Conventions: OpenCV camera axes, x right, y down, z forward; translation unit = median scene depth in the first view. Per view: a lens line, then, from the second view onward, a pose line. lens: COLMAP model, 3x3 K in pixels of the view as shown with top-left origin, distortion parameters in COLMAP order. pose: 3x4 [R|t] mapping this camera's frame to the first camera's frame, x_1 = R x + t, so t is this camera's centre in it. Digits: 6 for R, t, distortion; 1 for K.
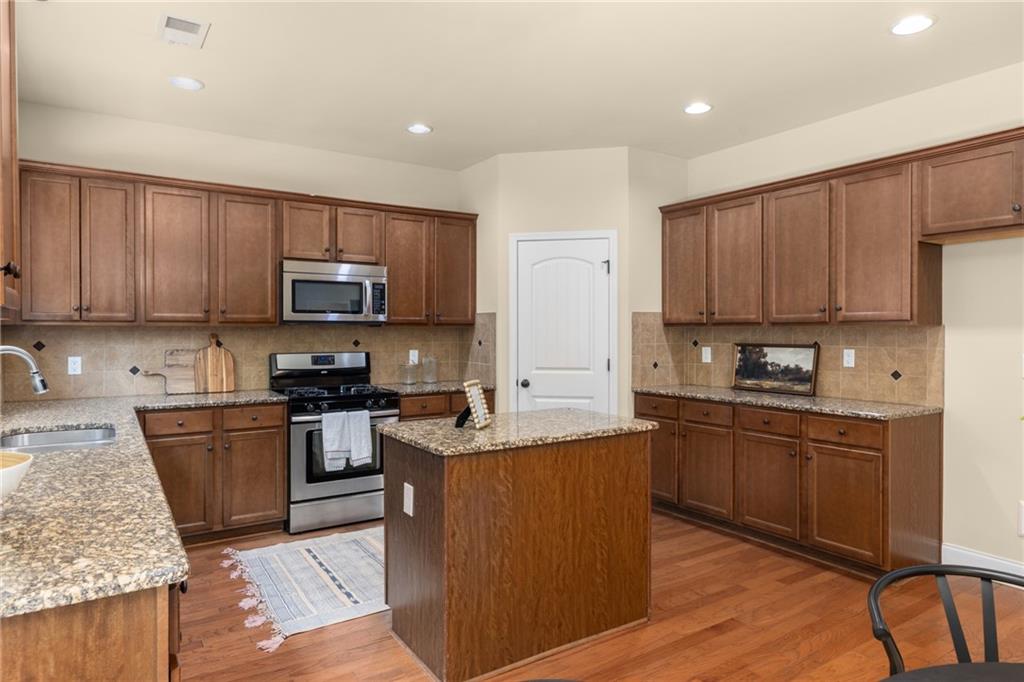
lens RADIAL K [[609.0, 0, 512.8], [0, 609.0, 336.2], [0, 0, 1]] dist [-0.001930, -0.000116]
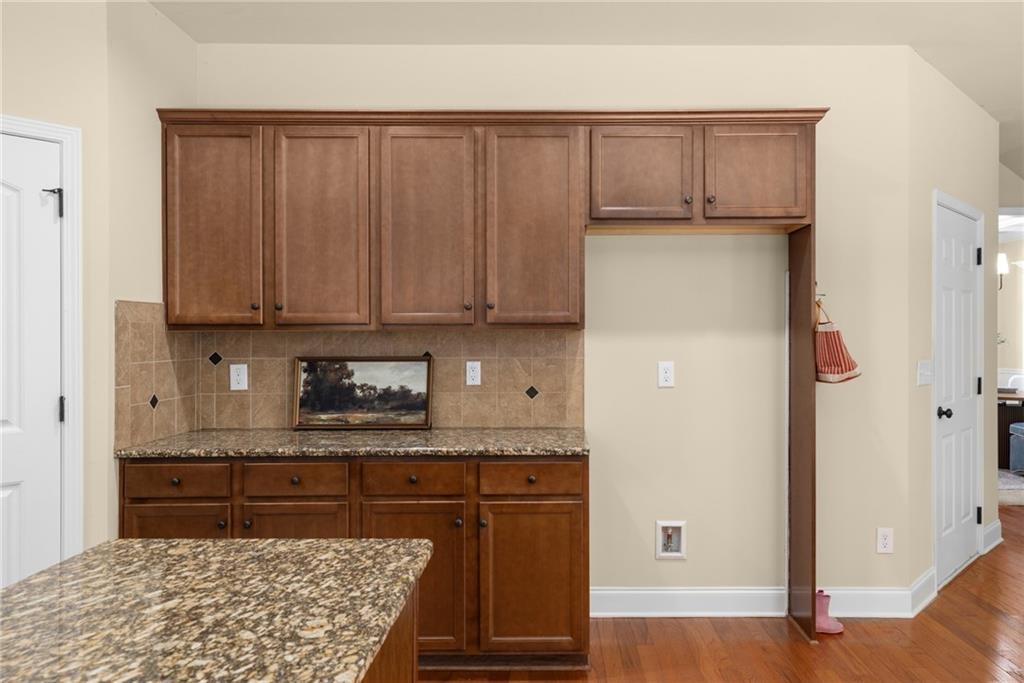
lens RADIAL K [[677.2, 0, 513.9], [0, 677.2, 336.3], [0, 0, 1]] dist [0.008187, 0.002723]
pose [[0.544155, -0.001895, 0.838982, -0.108788], [0.009268, 0.999950, -0.003752, -0.005246], [-0.838933, 0.009817, 0.544146, 0.469956]]
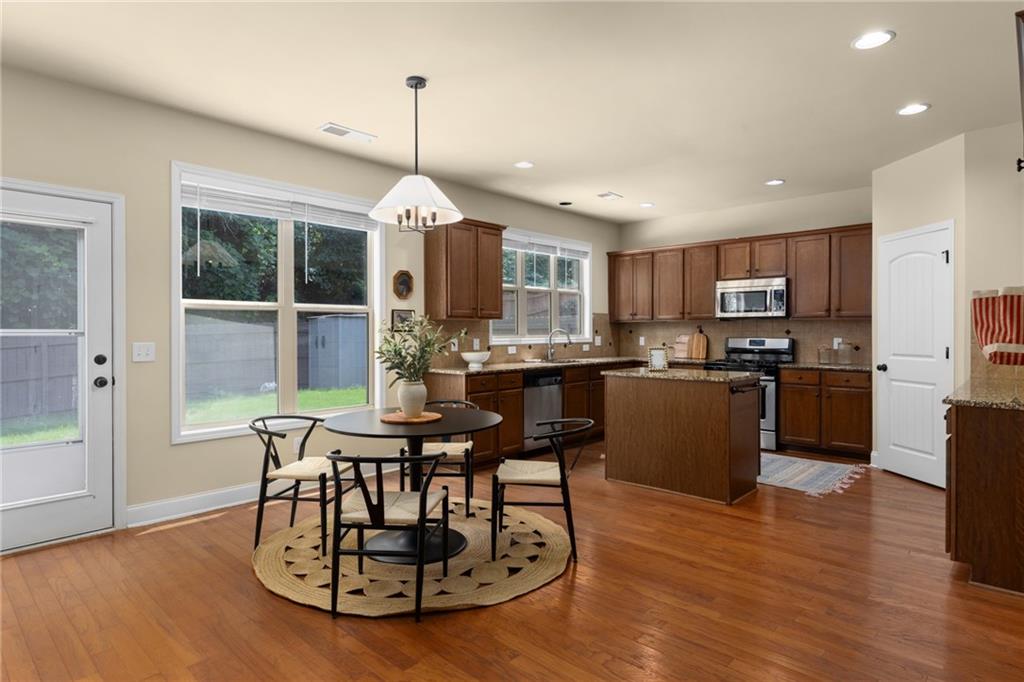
lens RADIAL K [[573.6, 0, 512.0], [0, 573.6, 335.3], [0, 0, 1]] dist [0.036863, 0.000252]
pose [[0.238826, 0.008227, -0.971028, 1.054441], [-0.003733, 0.999964, 0.007555, 0.013700], [0.971055, 0.001821, 0.238848, 0.070905]]
